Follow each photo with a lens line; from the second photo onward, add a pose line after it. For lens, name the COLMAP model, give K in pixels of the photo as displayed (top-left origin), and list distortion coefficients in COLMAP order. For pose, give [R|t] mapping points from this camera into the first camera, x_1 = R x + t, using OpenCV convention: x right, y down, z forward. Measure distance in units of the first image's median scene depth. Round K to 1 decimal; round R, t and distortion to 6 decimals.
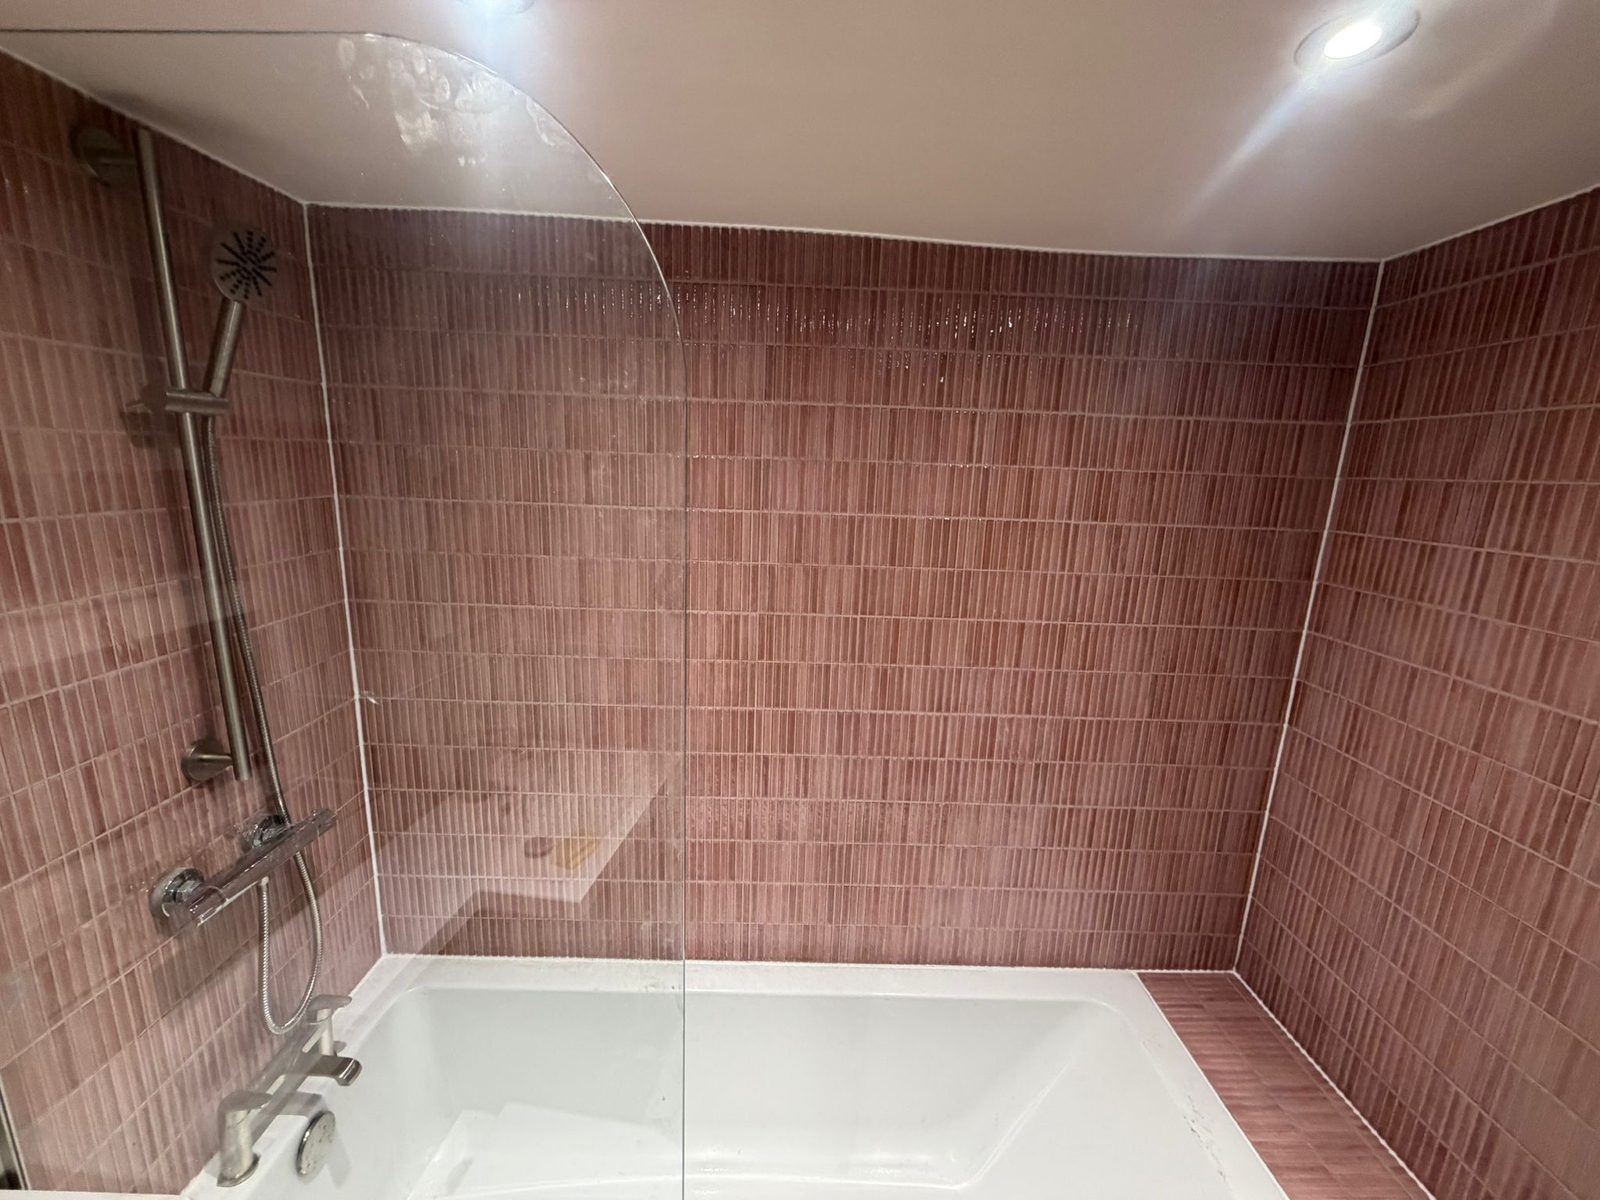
lens RADIAL K [[636.9, 0, 792.7], [0, 636.9, 599.8], [0, 0, 1]] dist [0.001439, -0.000876]
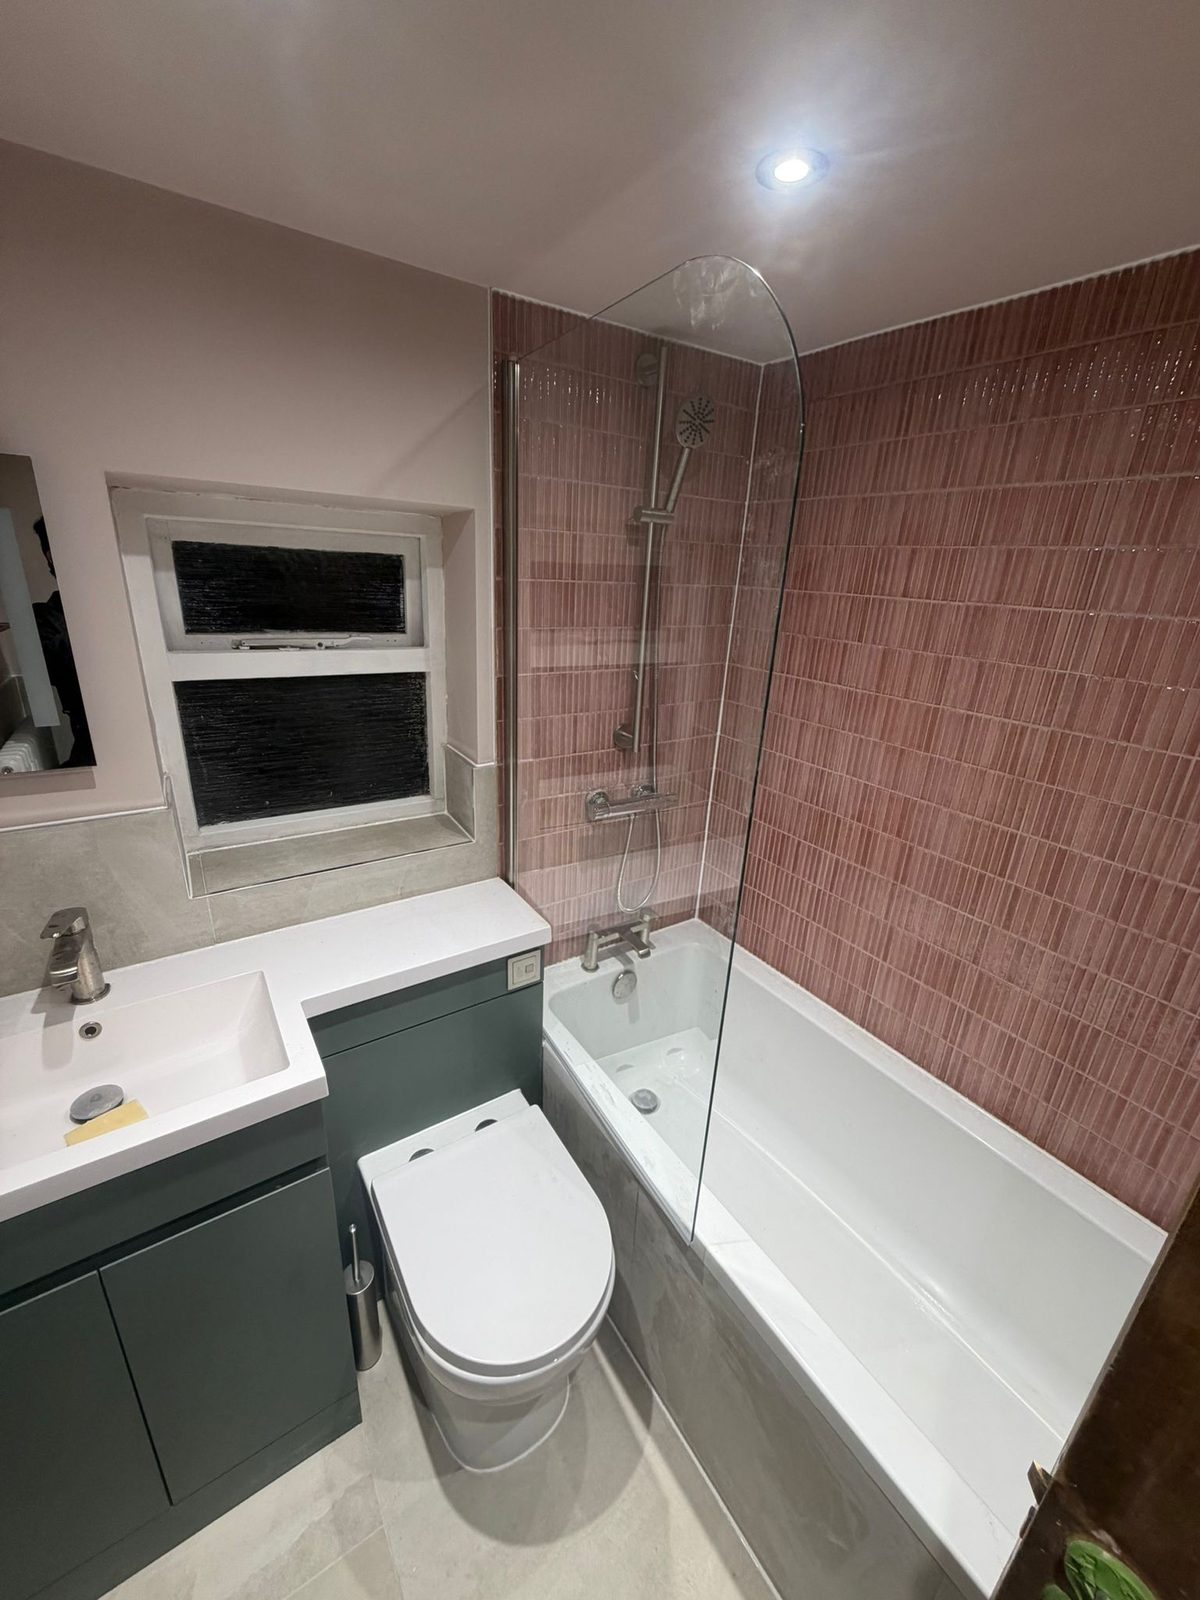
lens RADIAL K [[636.9, 0, 599.2], [0, 636.9, 799.0], [0, 0, 1]] dist [0.001439, -0.000876]
pose [[0.548265, 0.277528, -0.788913, 0.352779], [-0.202959, 0.959286, 0.196413, 0.072718], [0.811304, 0.052430, 0.582269, -0.036679]]
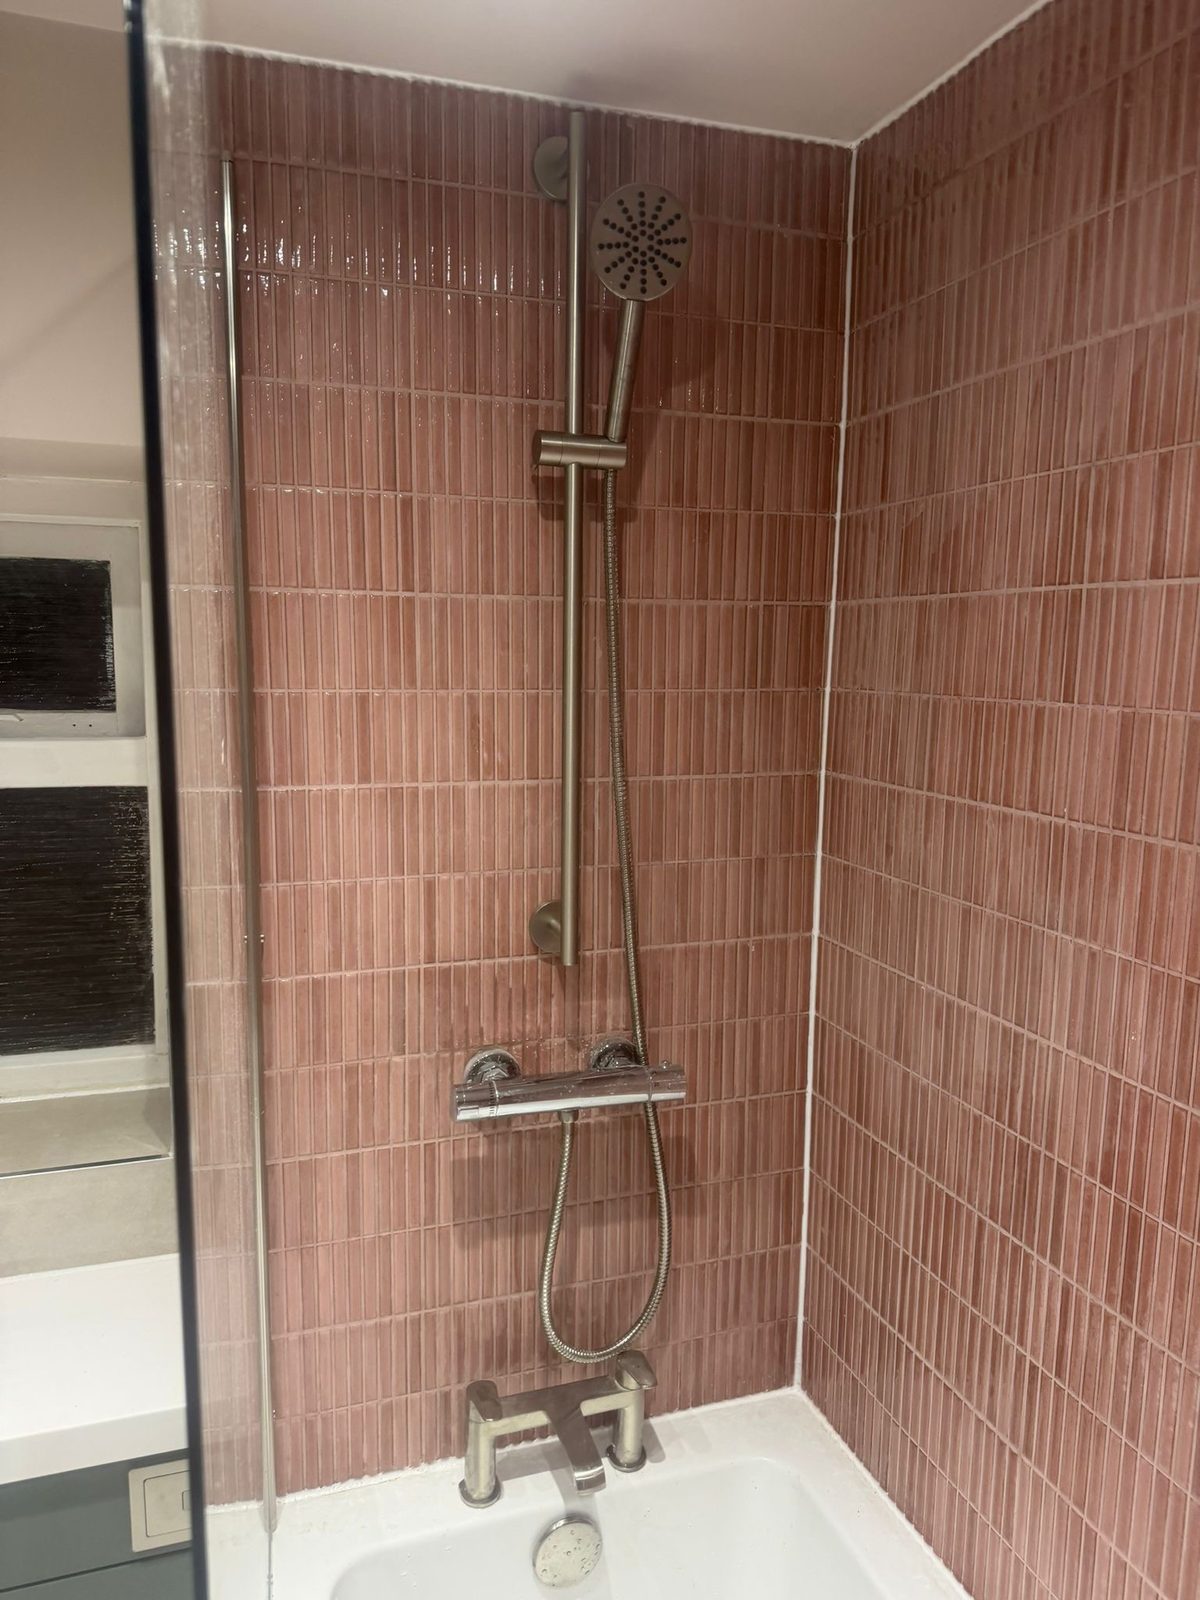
lens RADIAL K [[1117.6, 0, 603.1], [0, 1117.6, 809.5], [0, 0, 1]] dist [0.043543, -0.051859]
pose [[0.314310, 0.100021, -0.944037, 0.272576], [-0.200833, 0.978932, 0.036852, 0.040726], [0.927834, 0.178011, 0.327776, 0.467444]]
